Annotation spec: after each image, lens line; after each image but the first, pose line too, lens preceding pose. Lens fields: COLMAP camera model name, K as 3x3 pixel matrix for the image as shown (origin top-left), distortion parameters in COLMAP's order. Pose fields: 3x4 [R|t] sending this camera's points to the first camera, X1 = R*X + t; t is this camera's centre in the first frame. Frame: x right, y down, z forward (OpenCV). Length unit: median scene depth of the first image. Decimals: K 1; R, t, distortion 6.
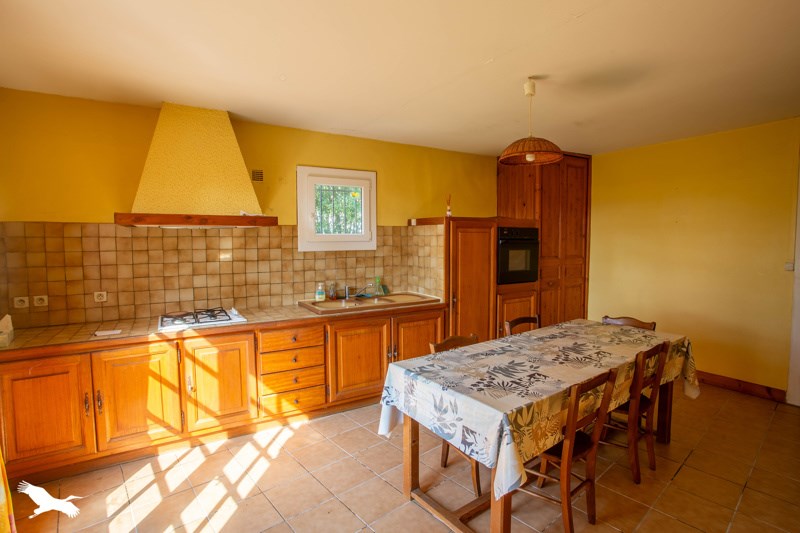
lens RADIAL K [[398.3, 0, 400.0], [0, 398.3, 266.5], [0, 0, 1]] dist [-0.033996, 0.000060]
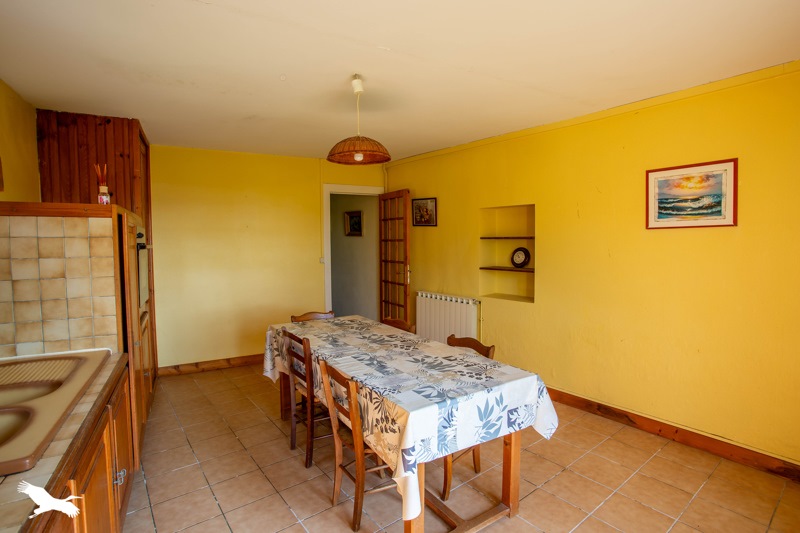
lens RADIAL K [[398.3, 0, 400.0], [0, 398.3, 266.5], [0, 0, 1]] dist [-0.033996, 0.000060]
pose [[0.043386, -0.060480, 0.997226, -0.705538], [0.074889, 0.995555, 0.057120, -0.061596], [-0.996248, 0.072203, 0.047722, 0.932962]]
